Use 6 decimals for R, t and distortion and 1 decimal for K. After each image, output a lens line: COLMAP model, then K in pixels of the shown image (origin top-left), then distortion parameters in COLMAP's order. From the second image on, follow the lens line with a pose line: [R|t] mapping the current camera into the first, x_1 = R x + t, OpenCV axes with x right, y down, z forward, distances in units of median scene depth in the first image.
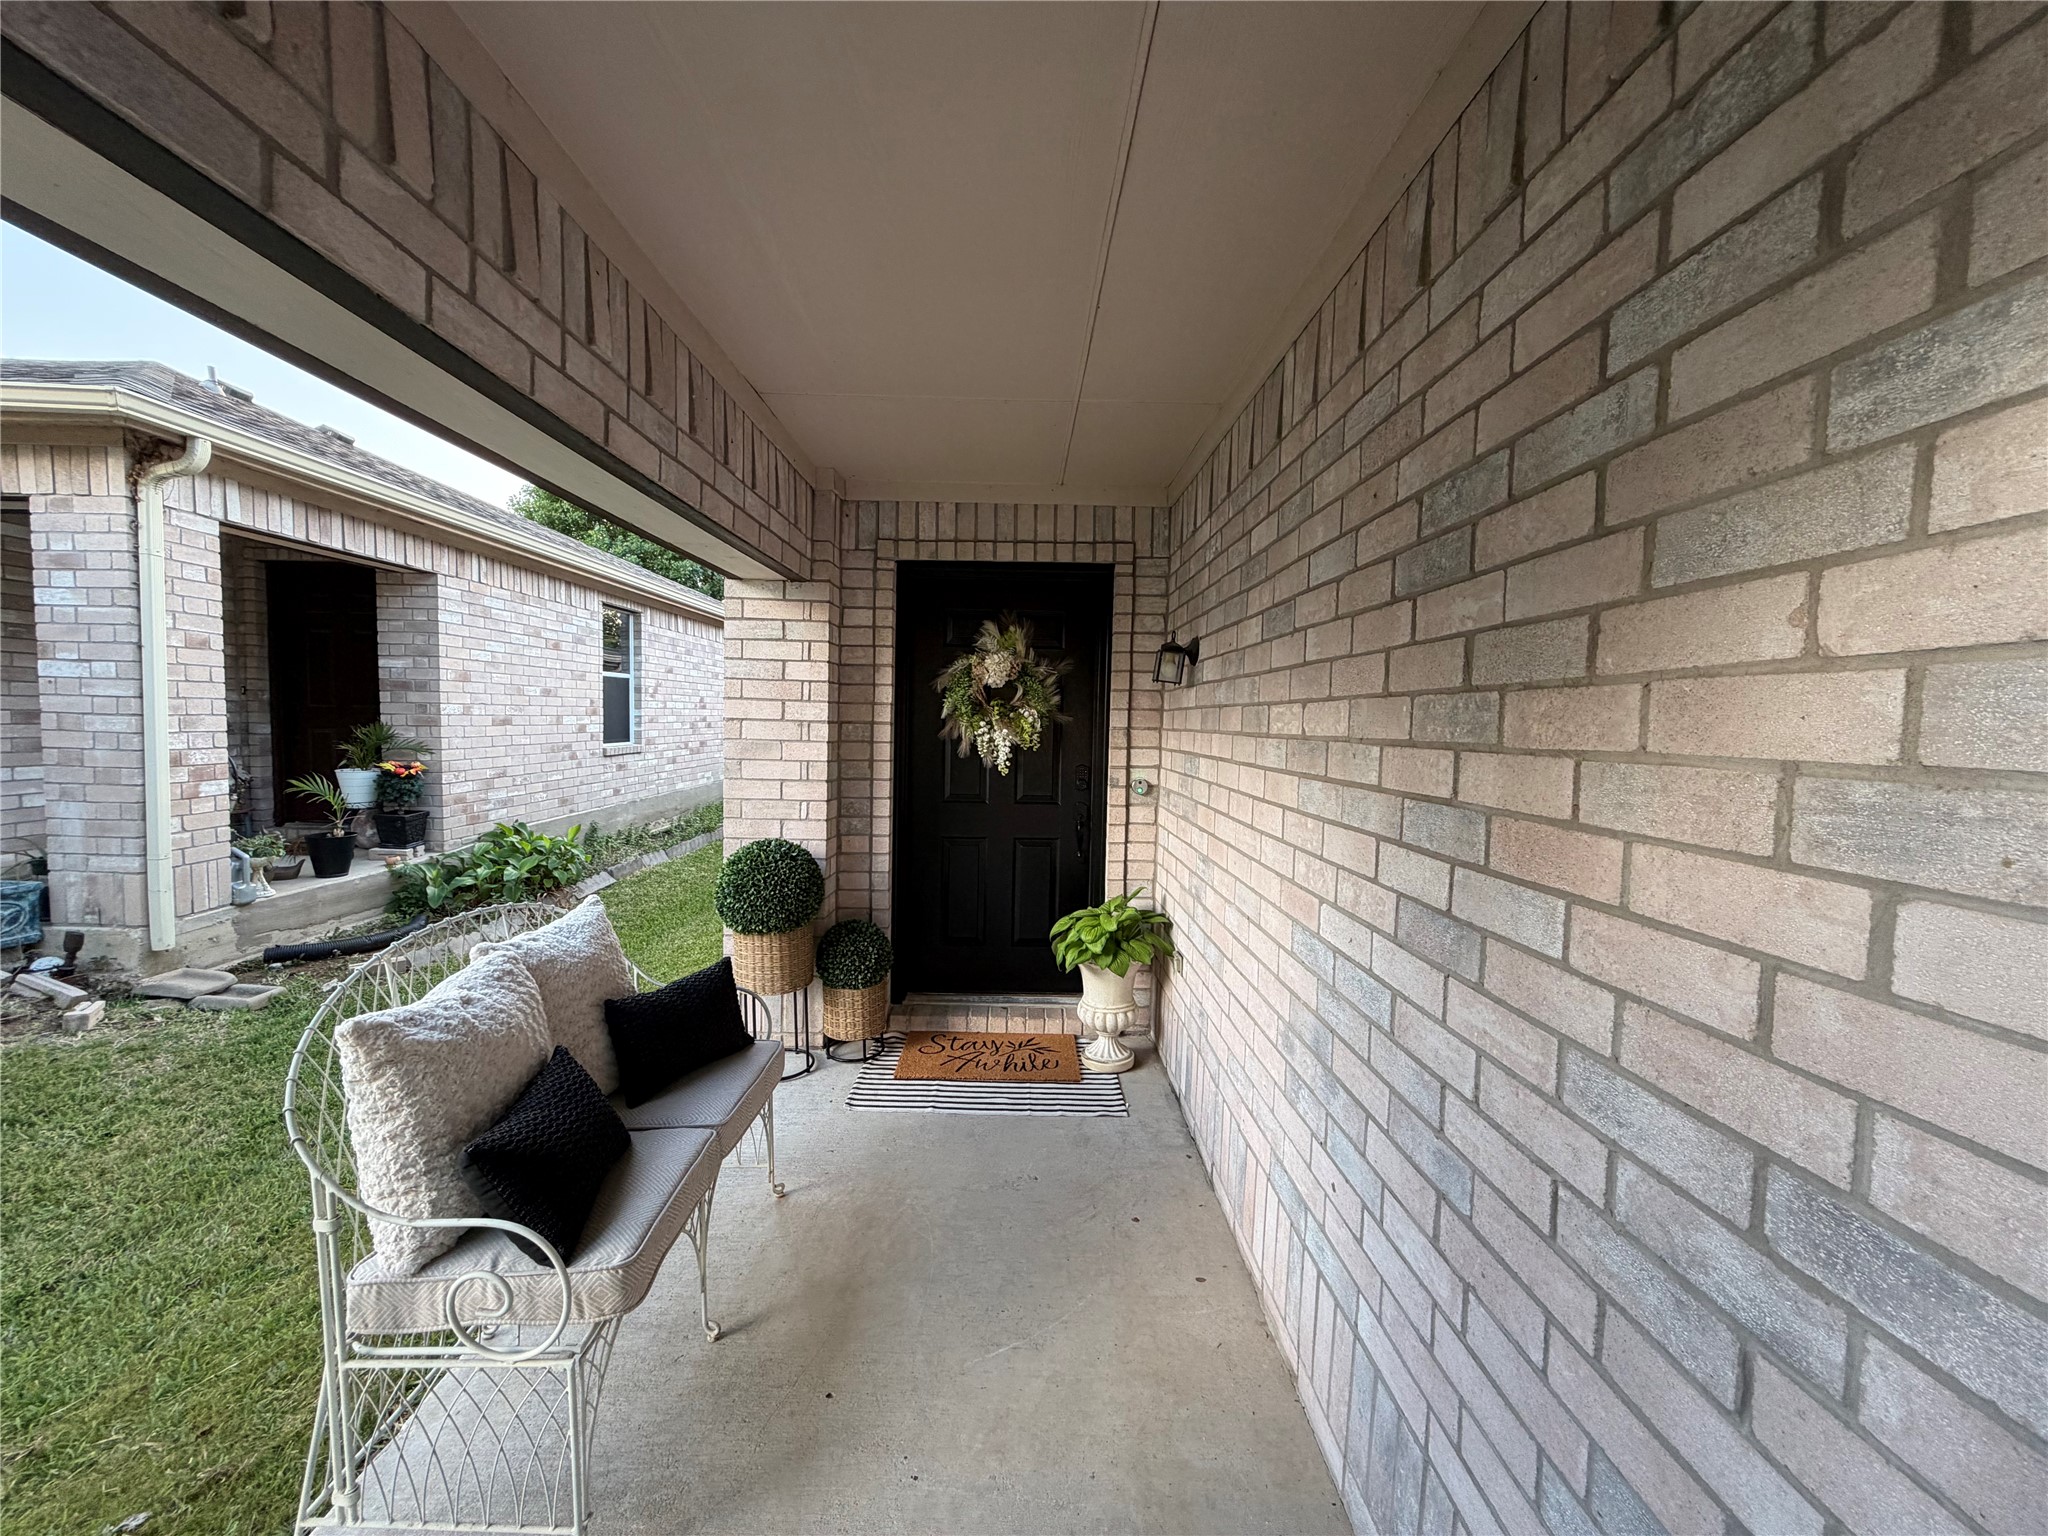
lens RADIAL K [[816.1, 0, 1024.0], [0, 816.1, 768.0], [0, 0, 1]] dist [-0.001949, 0.000233]
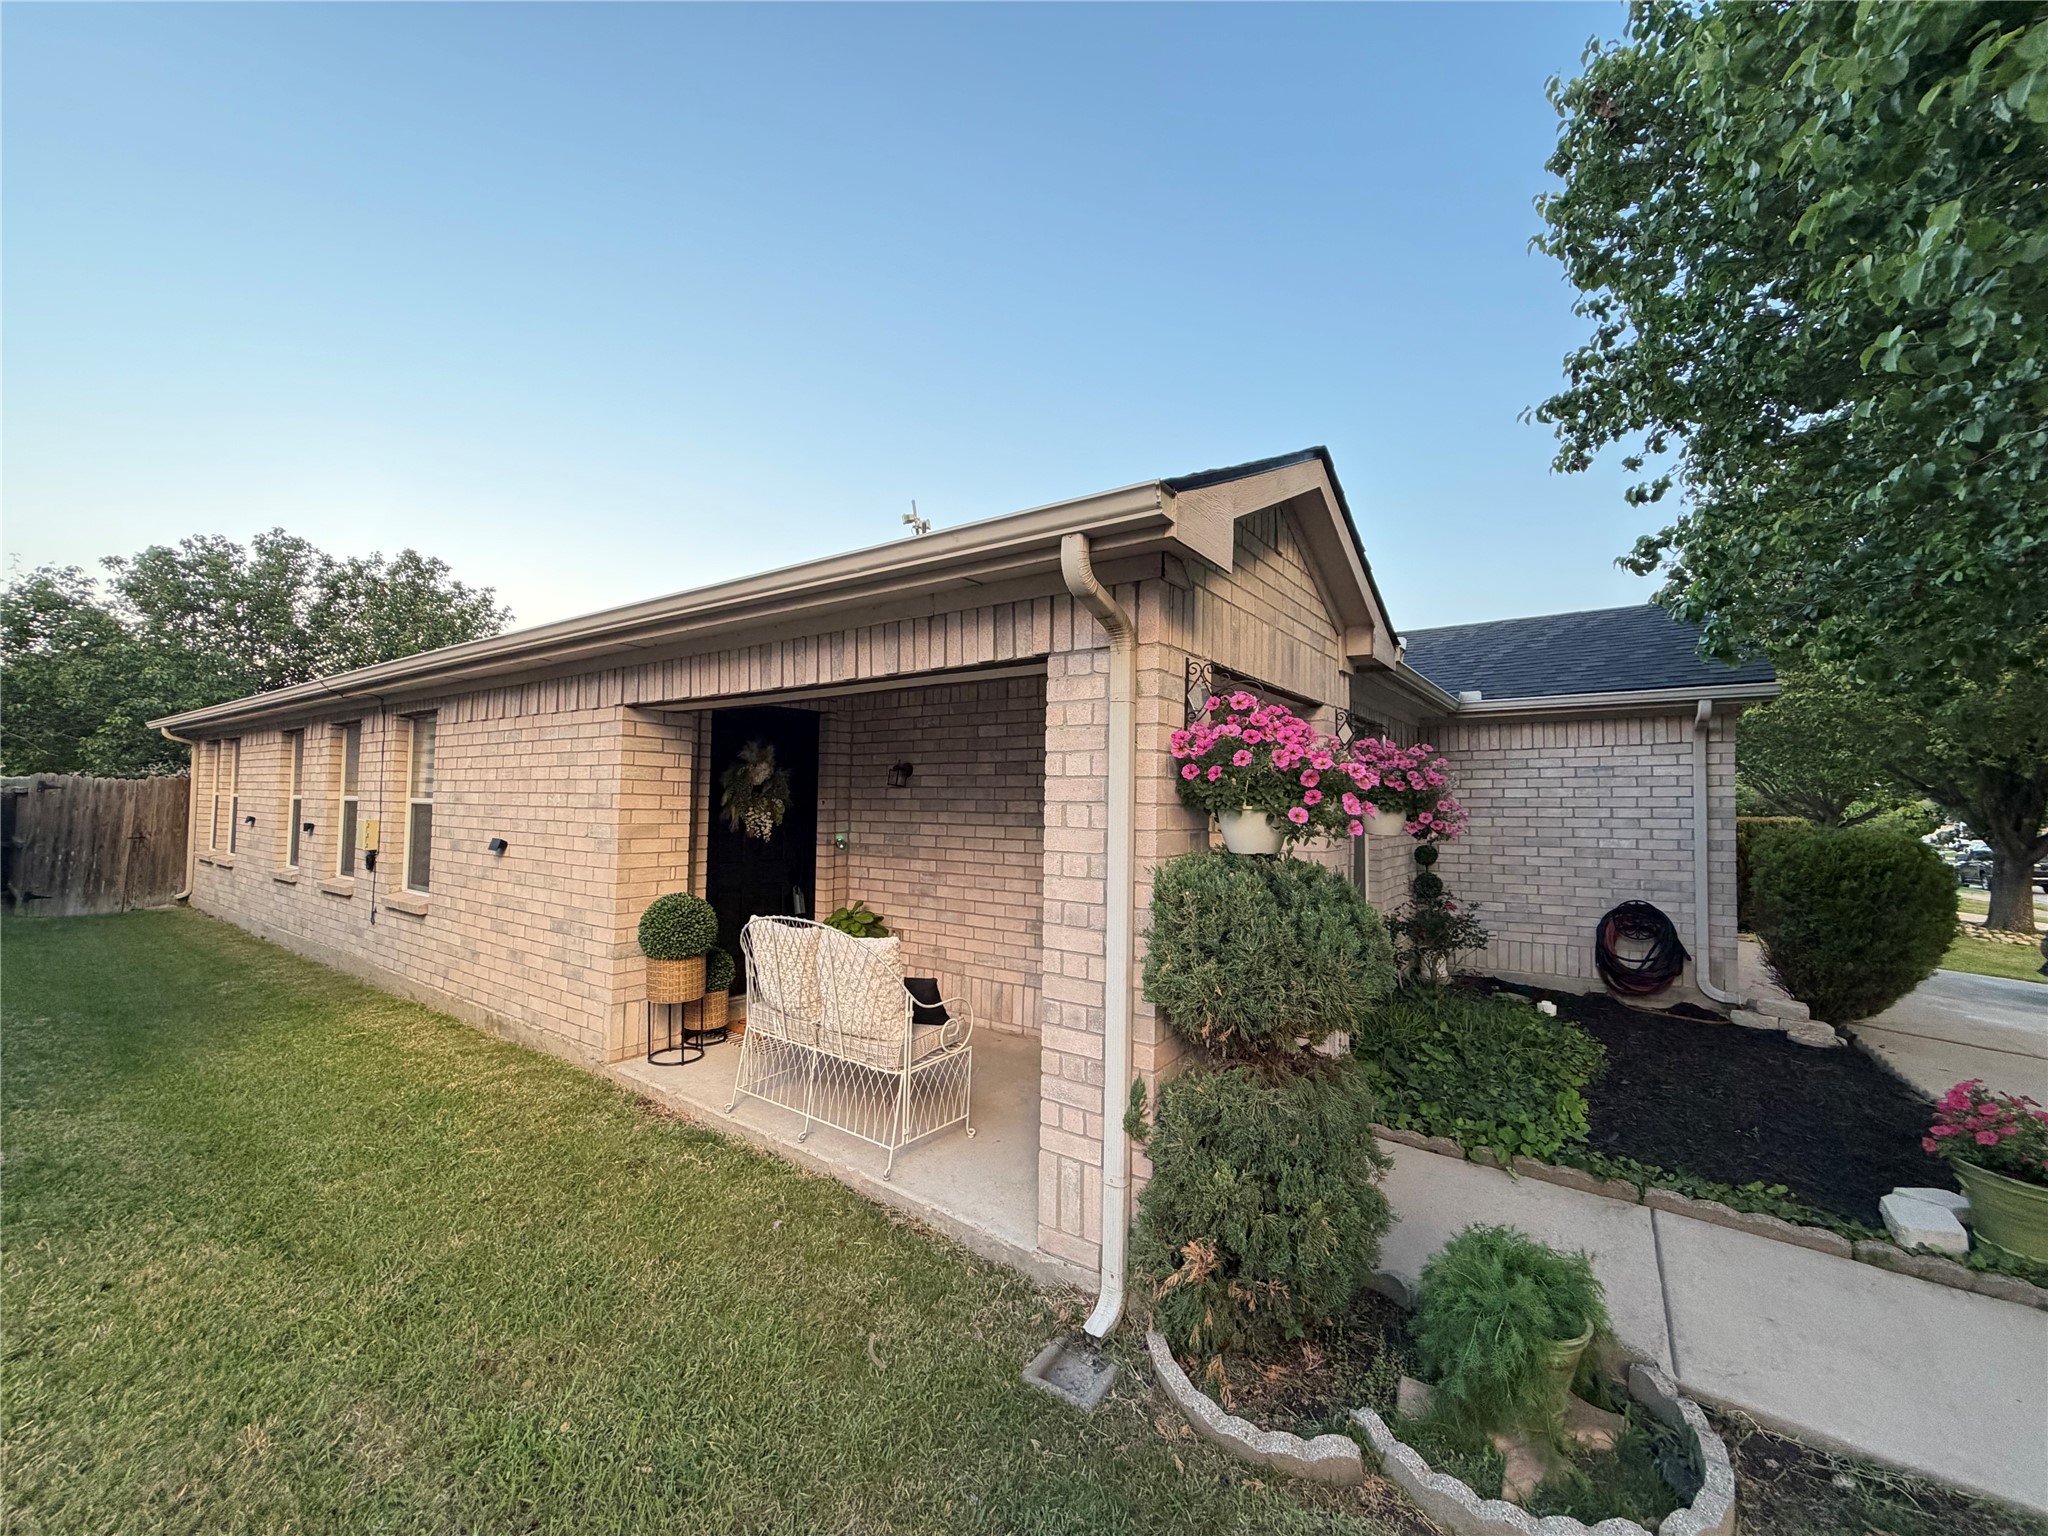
lens RADIAL K [[816.1, 0, 1024.0], [0, 816.1, 768.0], [0, 0, 1]] dist [-0.001949, 0.000233]
pose [[0.589615, 0.020475, 0.807425, -1.012456], [0.048635, 0.996965, -0.060797, -0.013573], [-0.806219, 0.075116, 0.586830, -0.312471]]
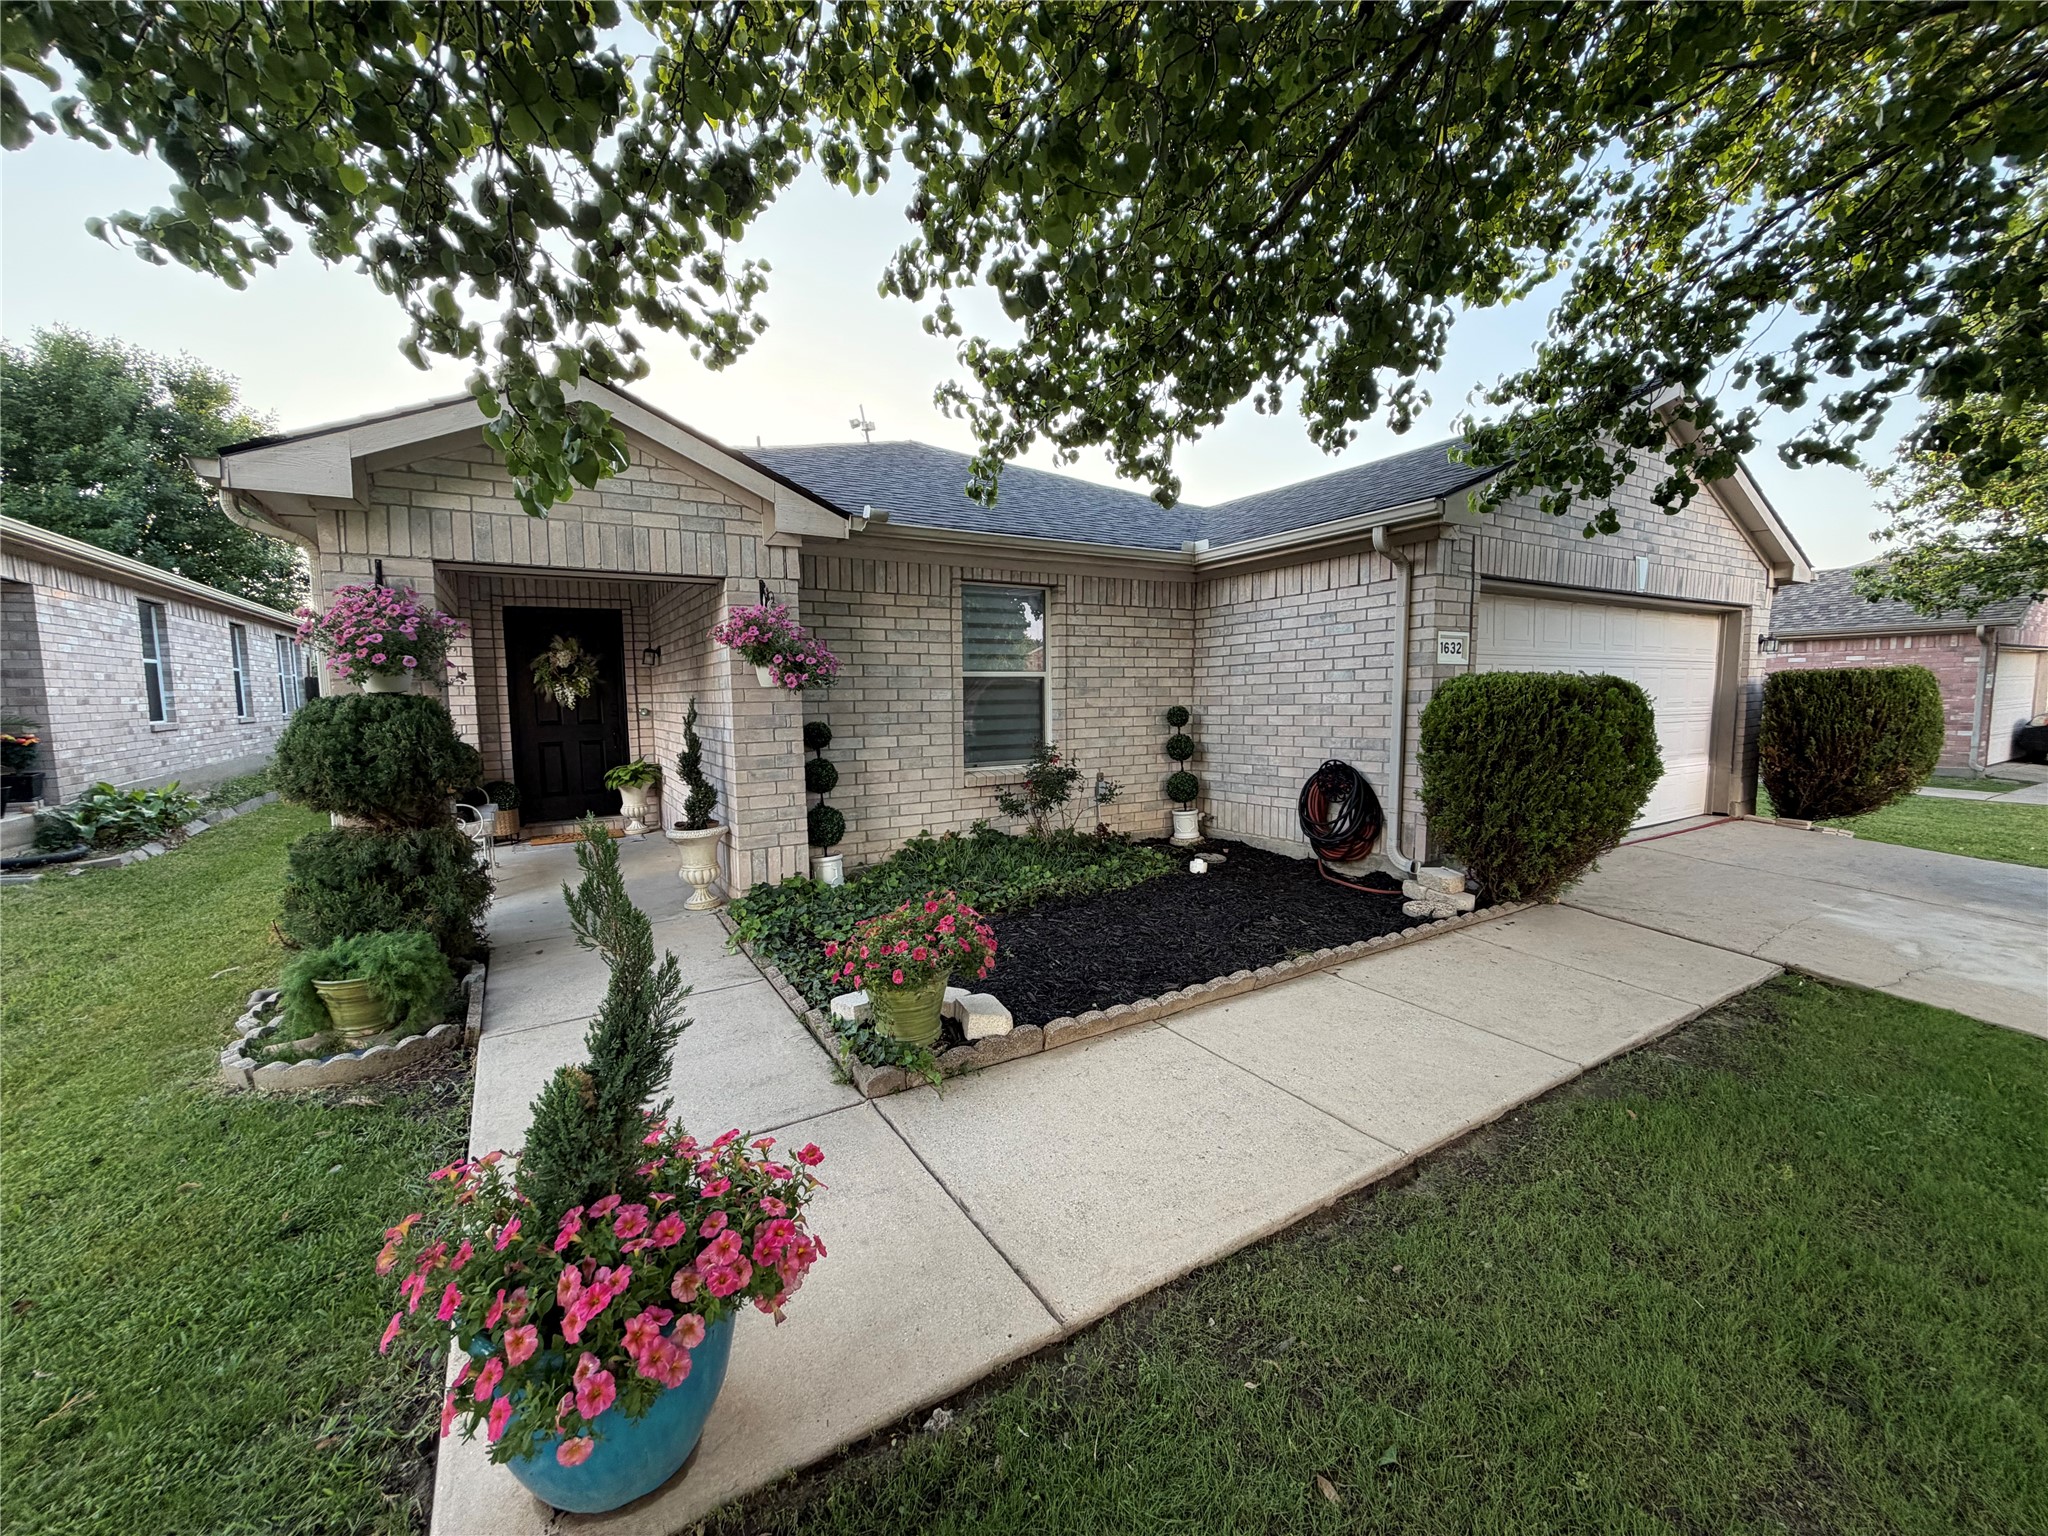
lens RADIAL K [[816.1, 0, 1024.0], [0, 816.1, 768.0], [0, 0, 1]] dist [-0.001949, 0.000233]
pose [[0.858571, -0.081104, 0.506239, -0.103773], [0.063612, 0.996630, 0.051784, 0.127804], [-0.508733, -0.012257, 0.860837, -1.435779]]
